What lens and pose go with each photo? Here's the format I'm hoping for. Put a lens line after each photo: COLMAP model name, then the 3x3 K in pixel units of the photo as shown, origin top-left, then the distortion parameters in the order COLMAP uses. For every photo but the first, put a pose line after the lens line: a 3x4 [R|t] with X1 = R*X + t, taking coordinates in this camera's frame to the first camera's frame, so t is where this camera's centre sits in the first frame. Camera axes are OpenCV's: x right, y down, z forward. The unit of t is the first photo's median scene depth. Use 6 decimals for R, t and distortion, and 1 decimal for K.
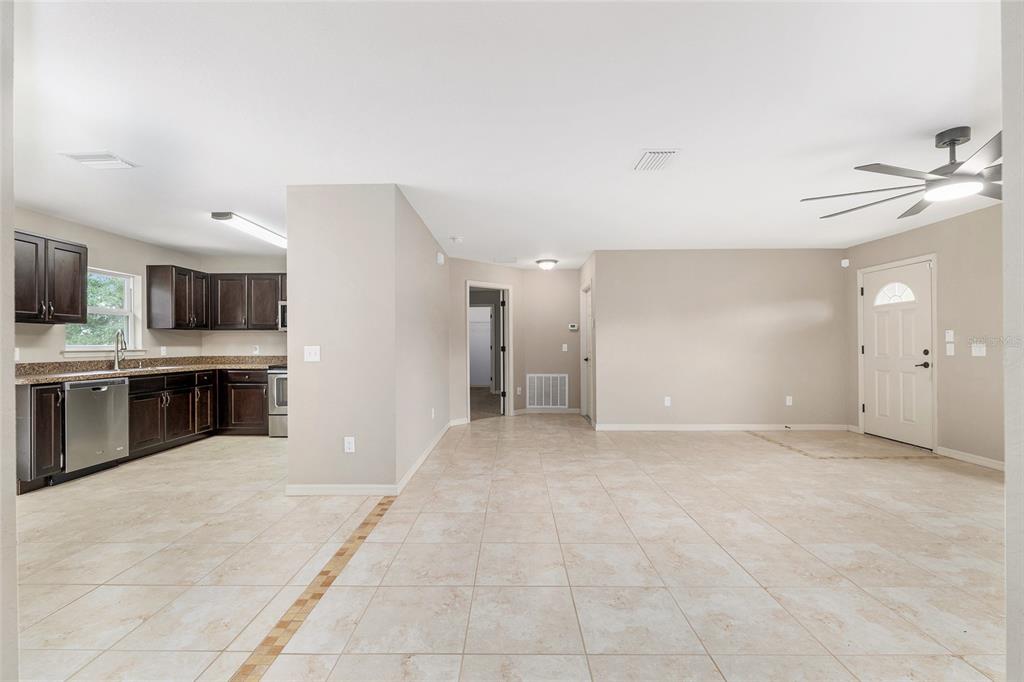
lens RADIAL K [[445.6, 0, 512.8], [0, 445.6, 343.0], [0, 0, 1]] dist [-0.001767, 0.000271]
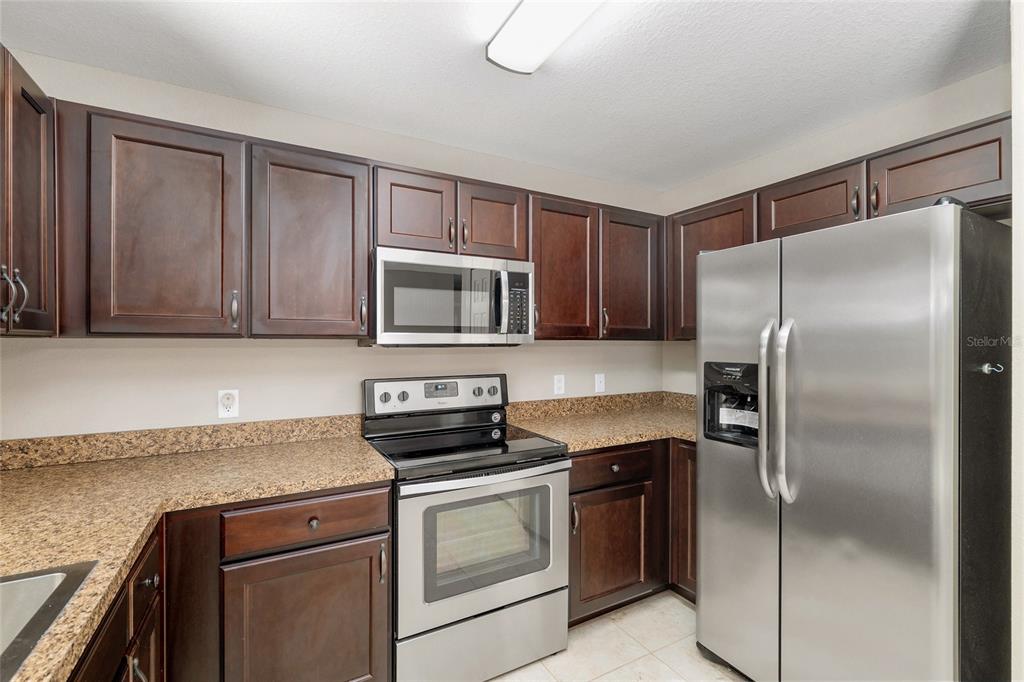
lens RADIAL K [[445.6, 0, 512.9], [0, 445.6, 344.0], [0, 0, 1]] dist [-0.001767, 0.000271]
pose [[0.869171, 0.003091, 0.494502, -0.678135], [-0.002833, 0.999995, -0.001271, -0.030217], [-0.494504, -0.000296, 0.869175, 0.781470]]
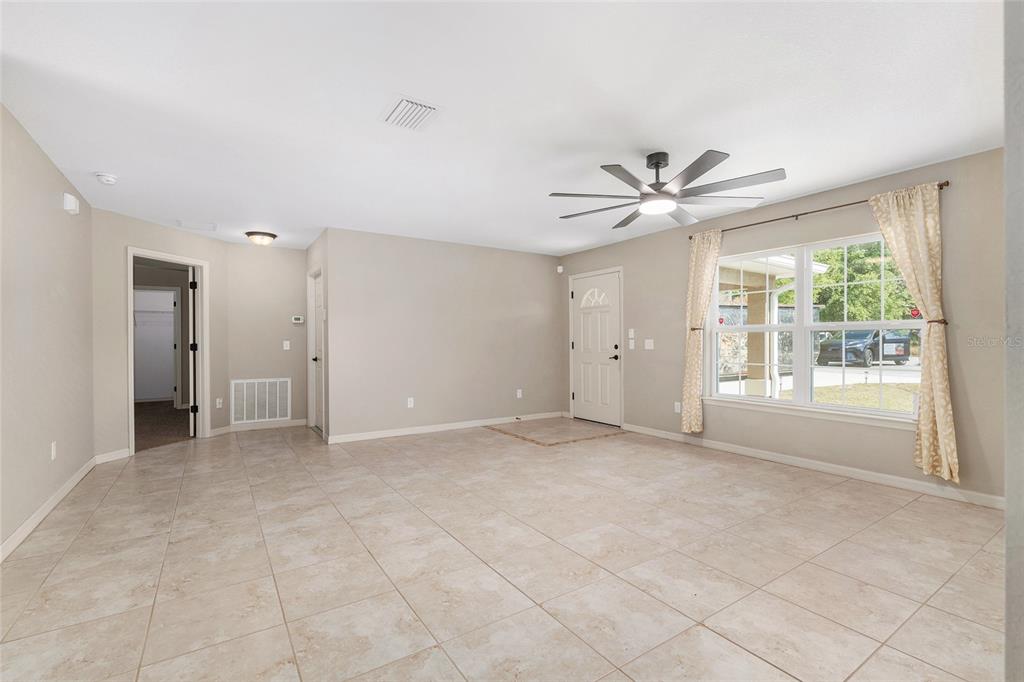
lens RADIAL K [[445.6, 0, 506.1], [0, 445.6, 341.5], [0, 0, 1]] dist [-0.001767, 0.000271]
pose [[0.834987, 0.000291, 0.550270, 0.005824], [0.002557, 0.999987, -0.004409, 0.009119], [-0.550264, 0.005088, 0.834975, 0.124472]]
